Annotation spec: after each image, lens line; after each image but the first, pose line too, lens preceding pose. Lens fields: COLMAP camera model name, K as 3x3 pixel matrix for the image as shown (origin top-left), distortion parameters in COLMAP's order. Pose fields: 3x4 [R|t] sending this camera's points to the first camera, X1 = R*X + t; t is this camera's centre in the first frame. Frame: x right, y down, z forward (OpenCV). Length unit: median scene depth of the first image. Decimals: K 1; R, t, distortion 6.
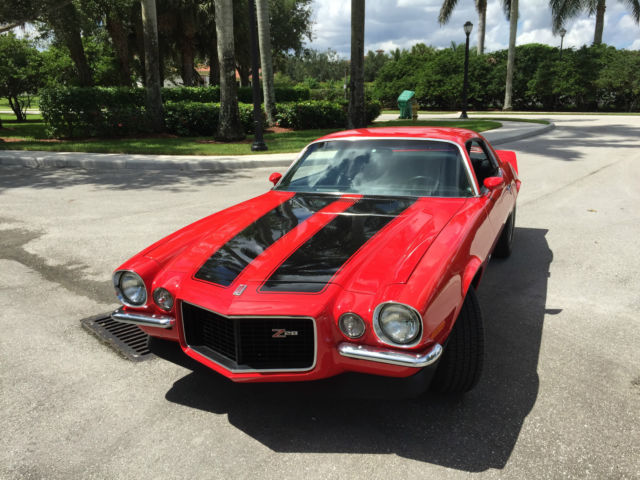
lens RADIAL K [[542.9, 0, 320.0], [0, 542.9, 240.0], [0, 0, 1]] dist [0.096252, -0.136817]
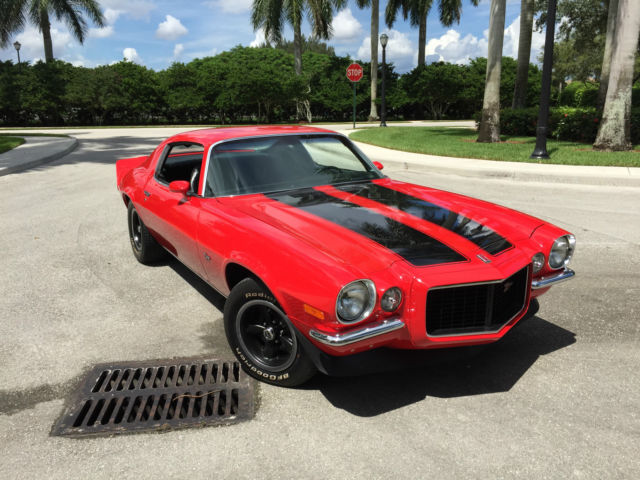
lens RADIAL K [[542.9, 0, 320.0], [0, 542.9, 240.0], [0, 0, 1]] dist [0.096252, -0.136817]
pose [[0.591291, -0.187129, 0.784447, -0.141649], [0.209395, 0.974970, 0.074743, -0.011214], [-0.778799, 0.120065, 0.615675, 0.068536]]
